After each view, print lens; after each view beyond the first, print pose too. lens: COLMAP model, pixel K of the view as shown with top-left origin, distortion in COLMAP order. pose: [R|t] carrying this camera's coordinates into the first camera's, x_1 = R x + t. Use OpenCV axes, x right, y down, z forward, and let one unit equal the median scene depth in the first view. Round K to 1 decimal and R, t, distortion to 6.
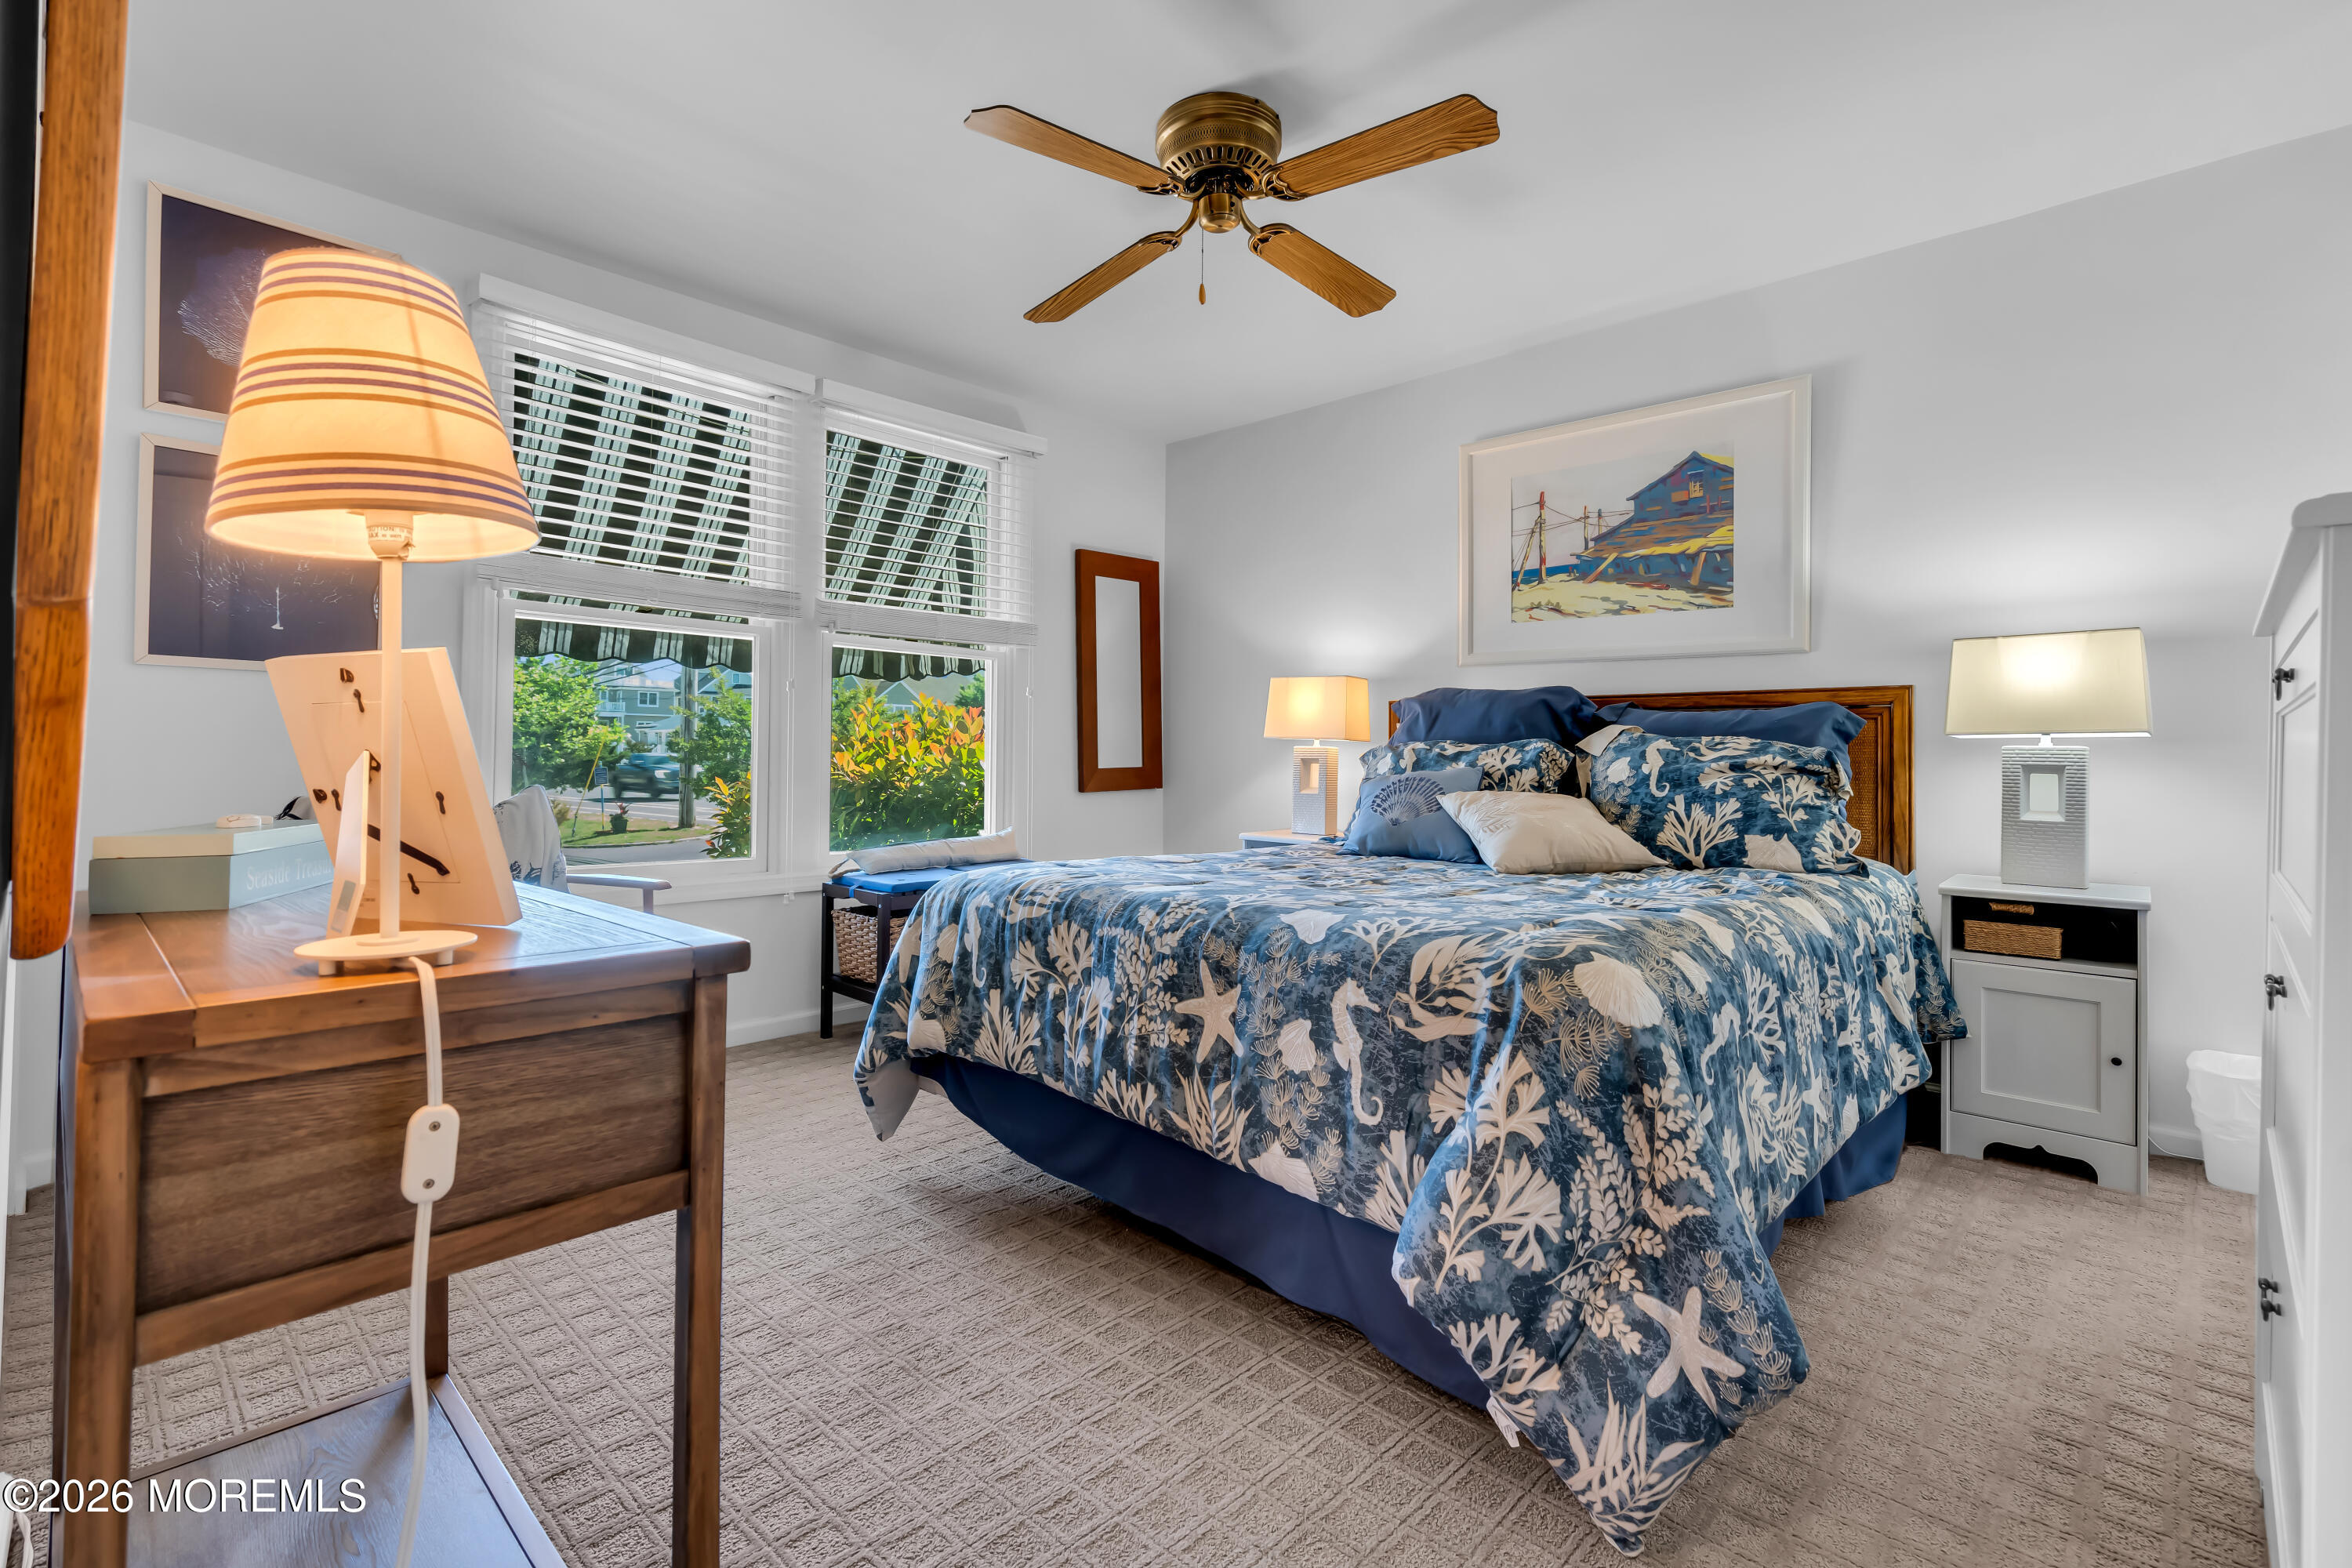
lens RADIAL K [[1063.1, 0, 1172.1], [0, 1063.1, 763.0], [0, 0, 1]] dist [-0.000222, 0.000271]
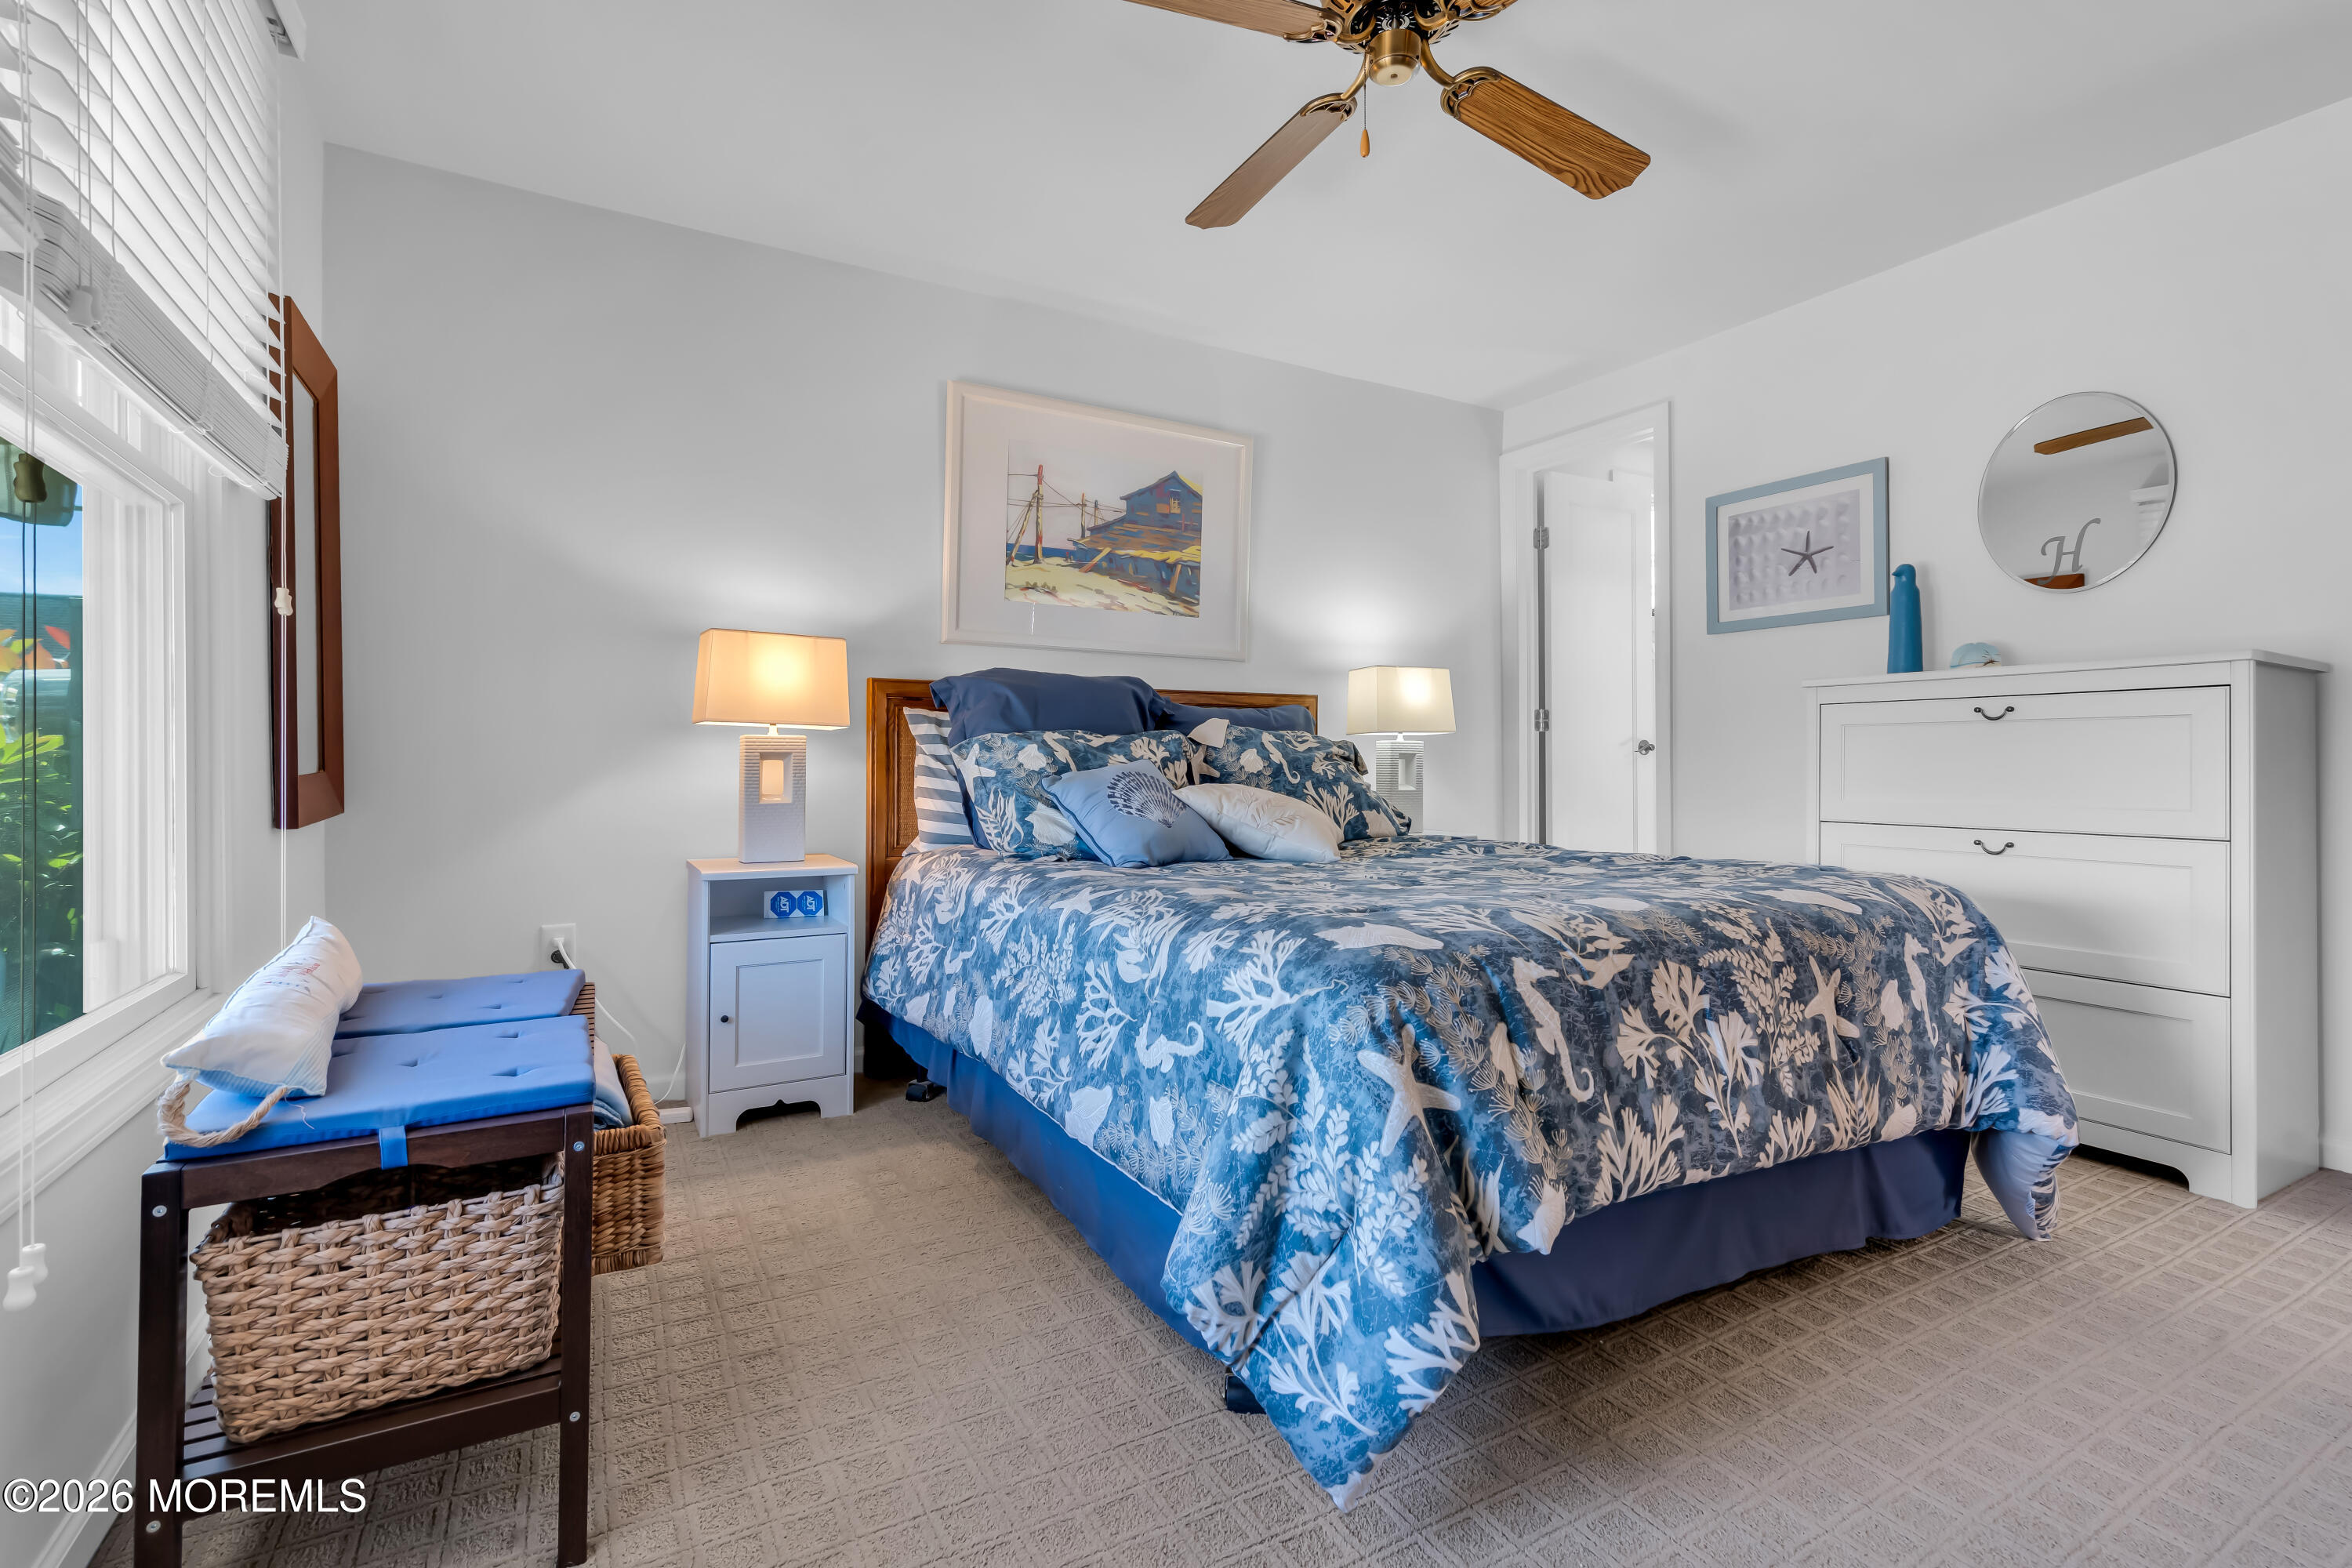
lens RADIAL K [[1063.1, 0, 1172.1], [0, 1063.1, 763.0], [0, 0, 1]] dist [-0.000222, 0.000271]
pose [[0.293837, -0.011710, 0.955784, -0.566569], [0.010496, 0.999904, 0.009024, -0.001253], [-0.955798, 0.007381, 0.293931, 0.683926]]
